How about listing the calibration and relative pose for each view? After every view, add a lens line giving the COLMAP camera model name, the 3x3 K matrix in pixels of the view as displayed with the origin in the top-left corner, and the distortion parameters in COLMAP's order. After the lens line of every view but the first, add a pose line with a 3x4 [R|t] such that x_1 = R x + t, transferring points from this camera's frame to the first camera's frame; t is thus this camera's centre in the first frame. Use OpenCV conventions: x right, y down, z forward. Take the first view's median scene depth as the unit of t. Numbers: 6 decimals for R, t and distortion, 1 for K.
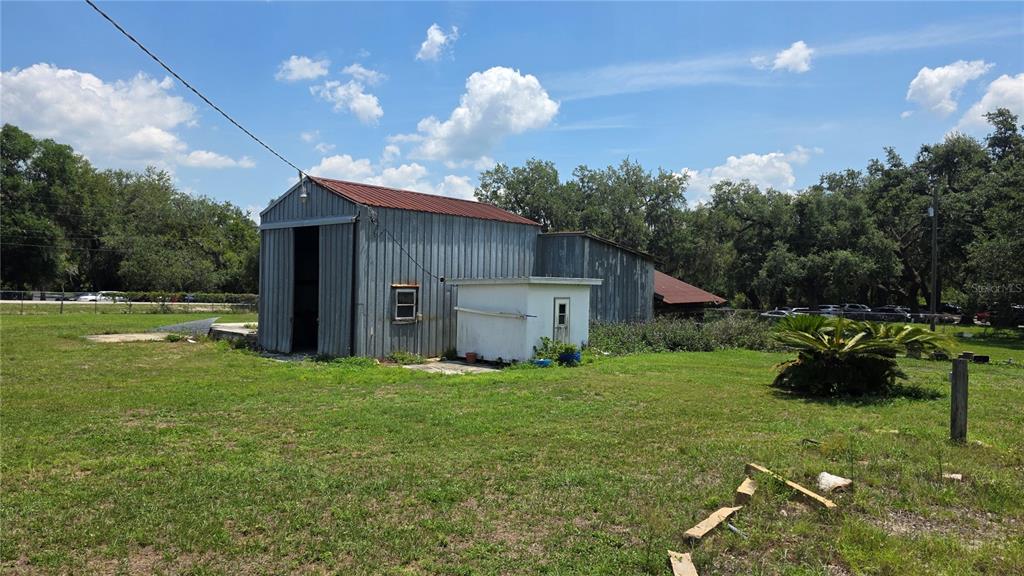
lens RADIAL K [[721.2, 0, 511.2], [0, 721.2, 290.0], [0, 0, 1]] dist [-0.002056, -0.000159]
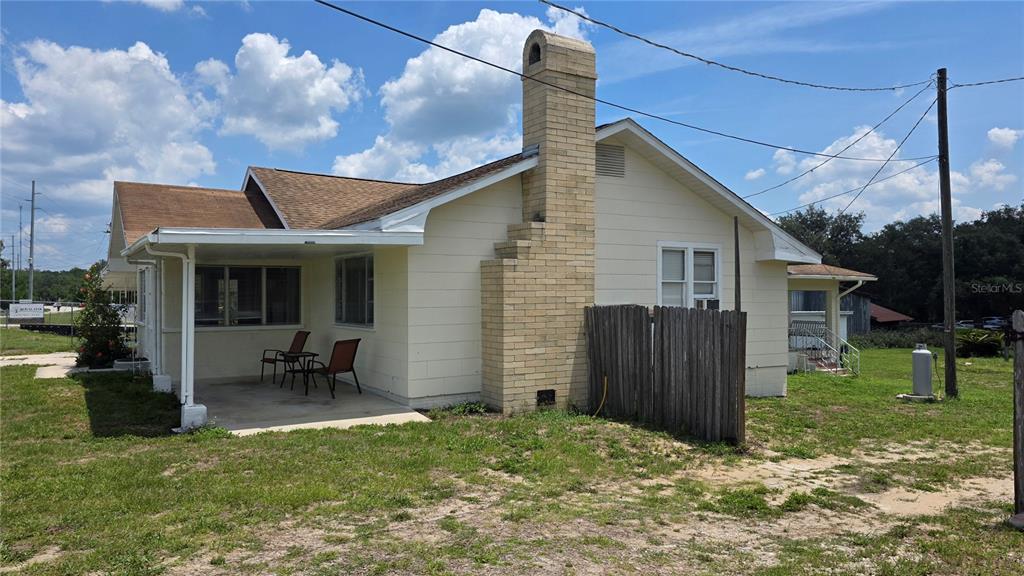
lens RADIAL K [[721.2, 0, 512.9], [0, 721.2, 286.7], [0, 0, 1]] dist [-0.002056, -0.000159]
pose [[0.983164, -0.023951, -0.181147, -0.157404], [0.019421, 0.999454, -0.026740, -0.017364], [0.181688, 0.022771, 0.983093, -0.406752]]
